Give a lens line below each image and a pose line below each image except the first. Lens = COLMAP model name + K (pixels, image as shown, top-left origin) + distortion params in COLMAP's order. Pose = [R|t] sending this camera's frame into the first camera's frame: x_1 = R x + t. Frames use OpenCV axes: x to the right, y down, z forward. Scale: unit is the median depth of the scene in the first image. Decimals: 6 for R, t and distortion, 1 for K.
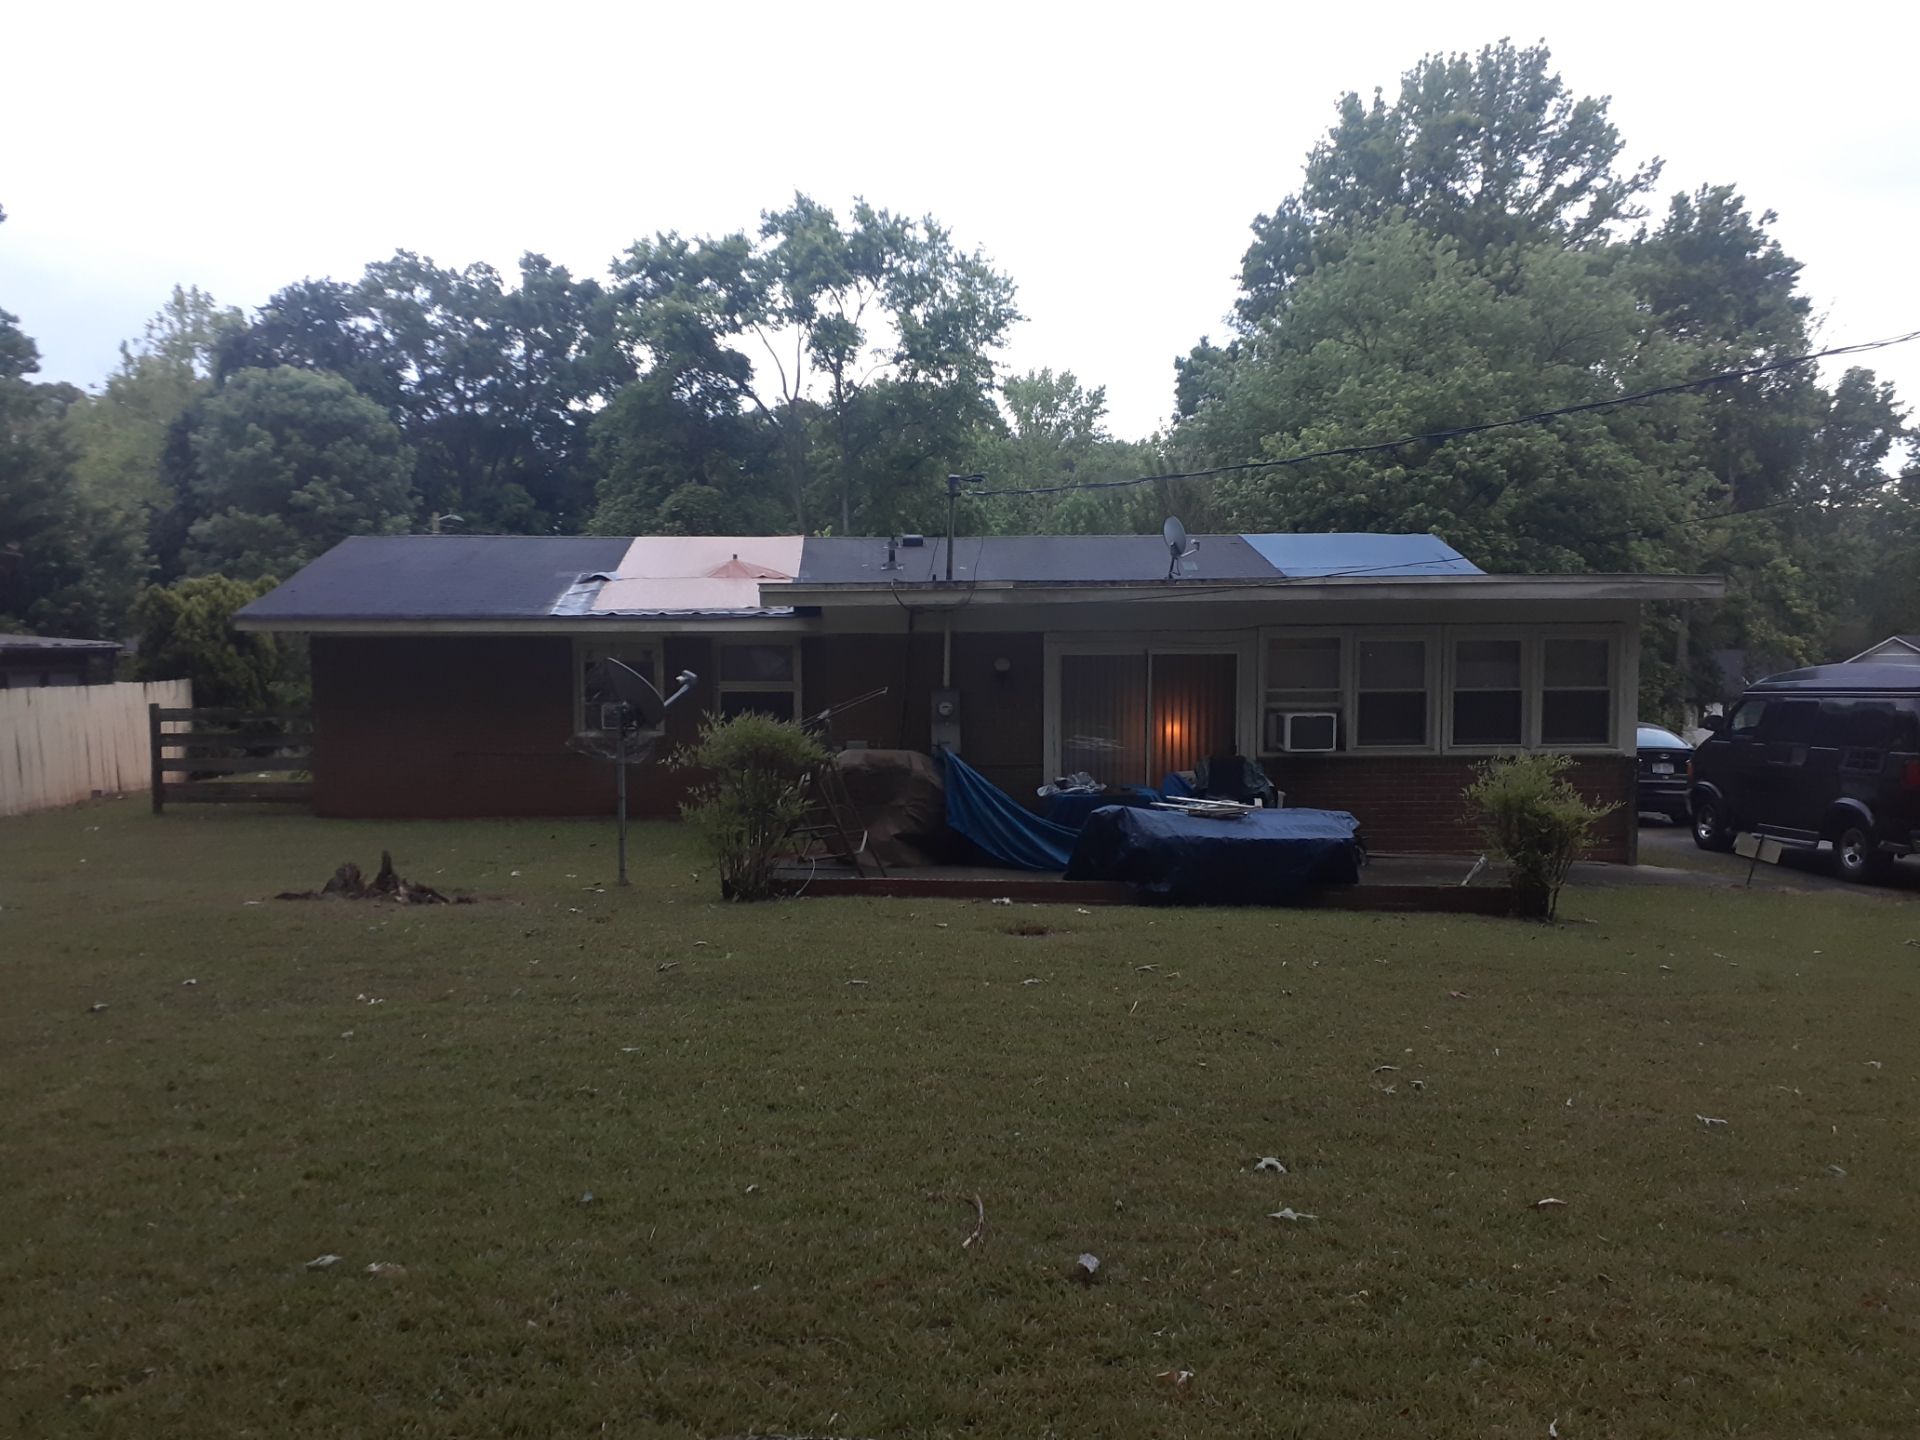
lens RADIAL K [[1533.6, 0, 895.5], [0, 1533.6, 692.9], [0, 0, 1]] dist [0.065553, -0.000827]
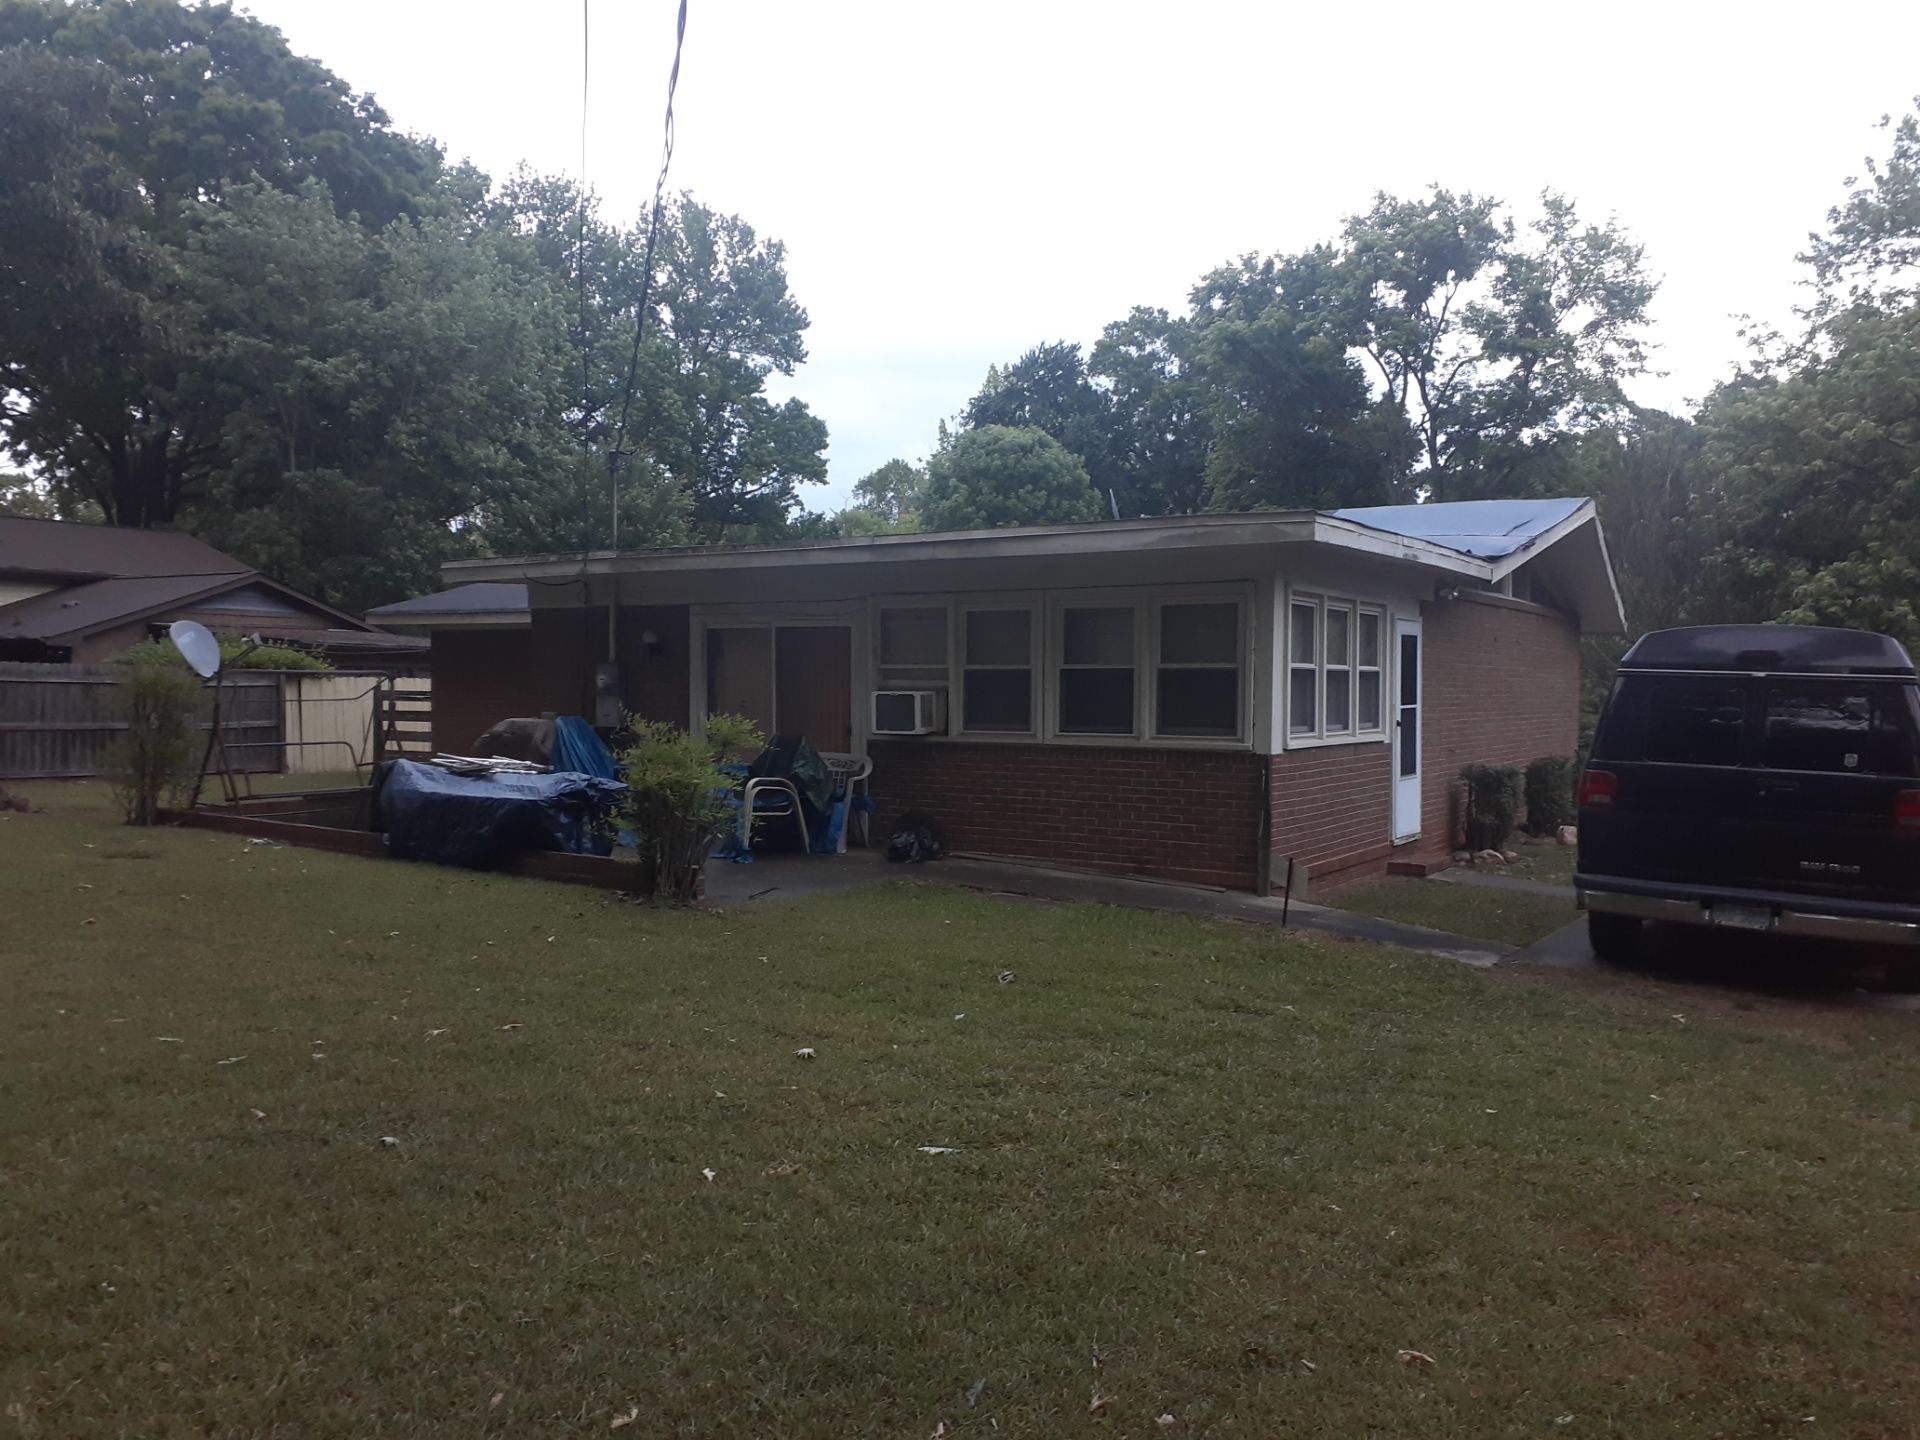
lens RADIAL K [[1516.4, 0, 952.9], [0, 1516.4, 722.6], [0, 0, 1]] dist [0.122631, -0.121726]
pose [[0.853050, 0.024771, -0.521241, 0.207113], [-0.030894, 0.999518, -0.003059, 0.009123], [0.520914, 0.018712, 0.853404, 0.074189]]
